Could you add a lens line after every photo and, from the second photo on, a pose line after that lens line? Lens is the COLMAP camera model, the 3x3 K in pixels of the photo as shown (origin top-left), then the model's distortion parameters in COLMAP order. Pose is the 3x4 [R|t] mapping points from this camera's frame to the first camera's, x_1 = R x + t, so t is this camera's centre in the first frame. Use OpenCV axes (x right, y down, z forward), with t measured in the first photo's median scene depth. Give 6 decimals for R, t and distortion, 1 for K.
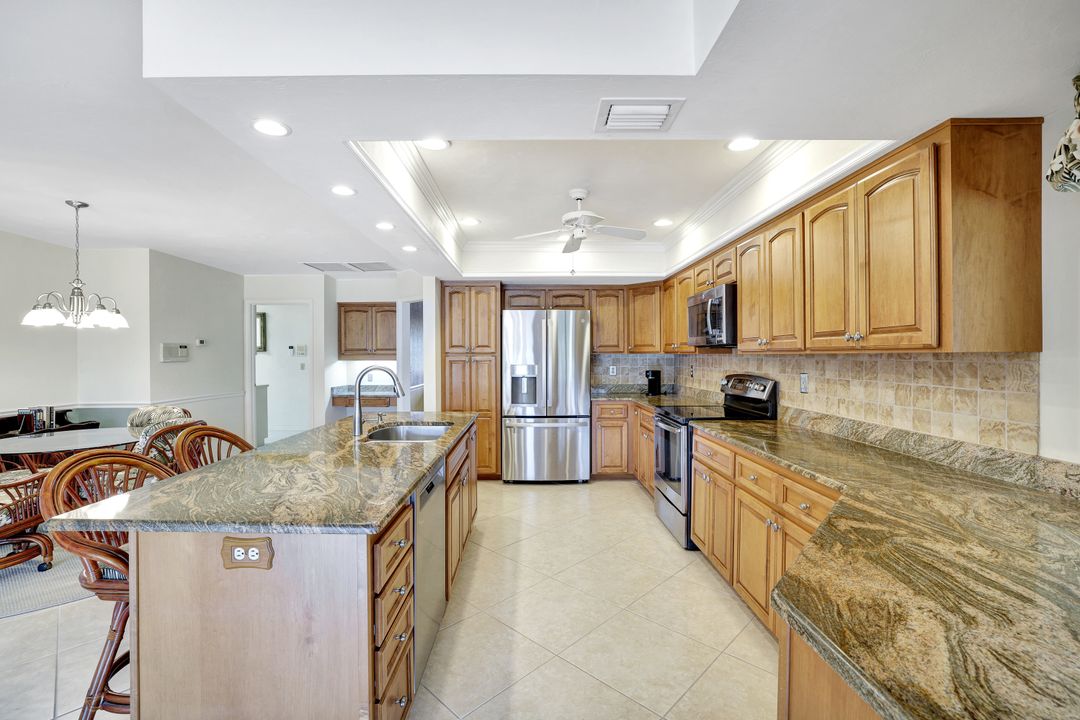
lens RADIAL K [[461.1, 0, 540.2], [0, 461.1, 353.9], [0, 0, 1]] dist [-0.020567, 0.000131]
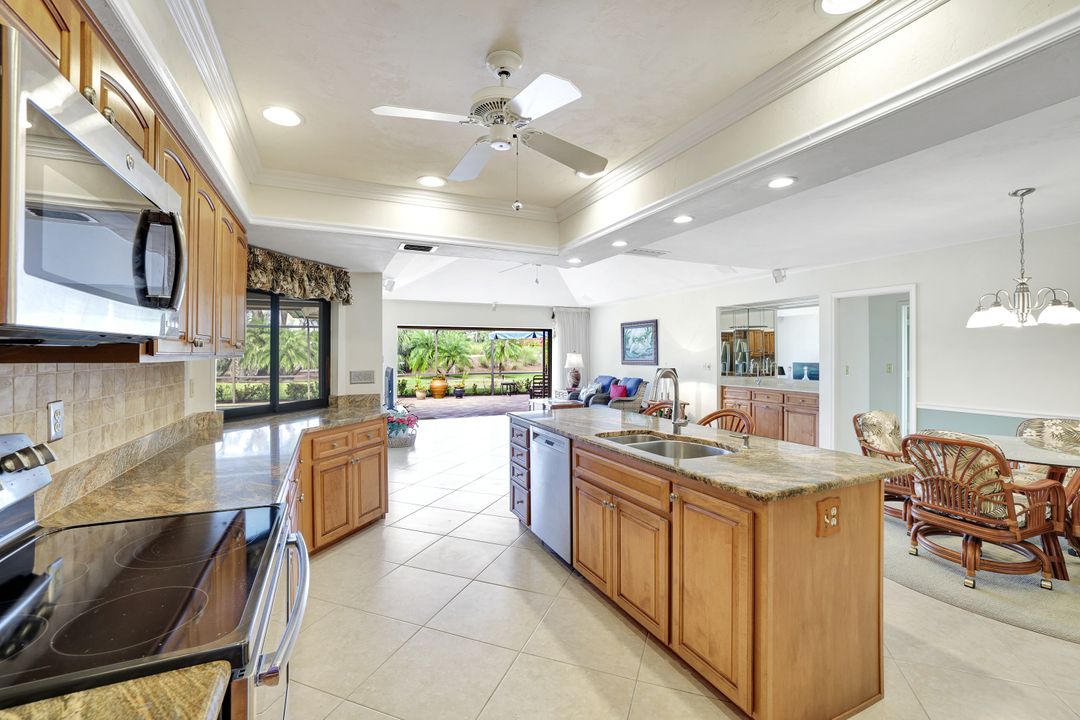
lens RADIAL K [[461.1, 0, 540.2], [0, 461.1, 353.9], [0, 0, 1]] dist [-0.020567, 0.000131]
pose [[-0.920915, 0.005660, -0.389722, 0.303213], [0.005589, 0.999984, 0.001315, -0.009122], [0.389723, -0.000967, -0.920931, 1.813469]]
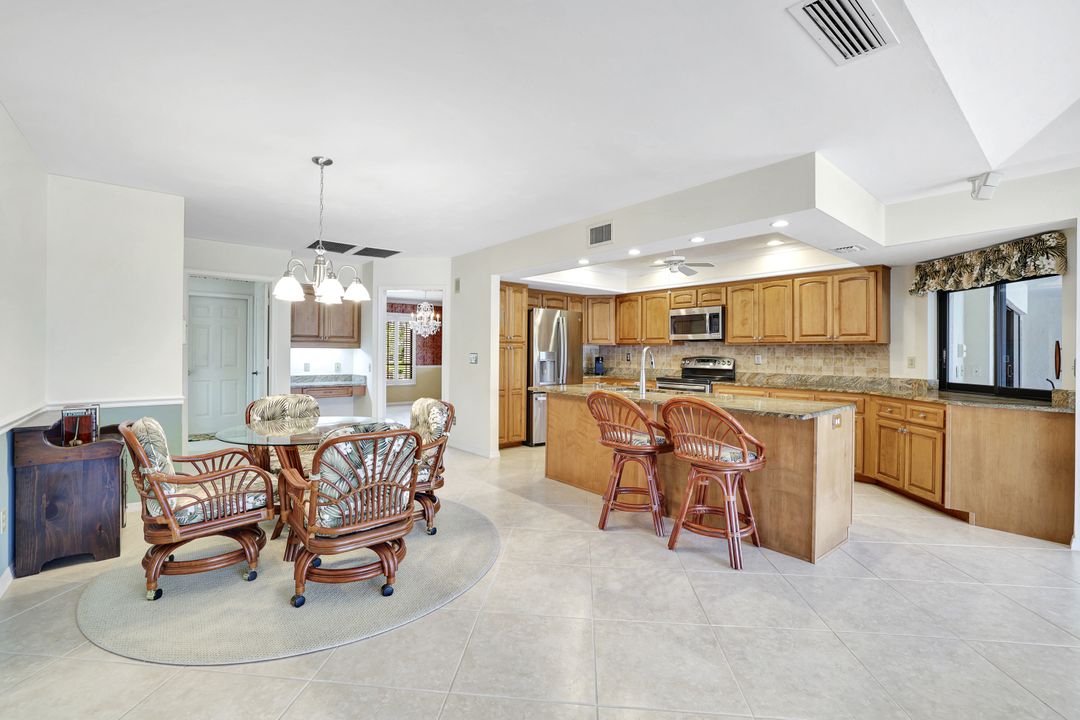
lens RADIAL K [[459.0, 0, 532.0], [0, 459.0, 352.4], [0, 0, 1]] dist [-0.020473, 0.000327]
pose [[0.786459, 0.007419, 0.617598, -1.551520], [-0.009822, 0.999952, 0.000495, 0.044947], [-0.617564, -0.006455, 0.786494, 0.048998]]
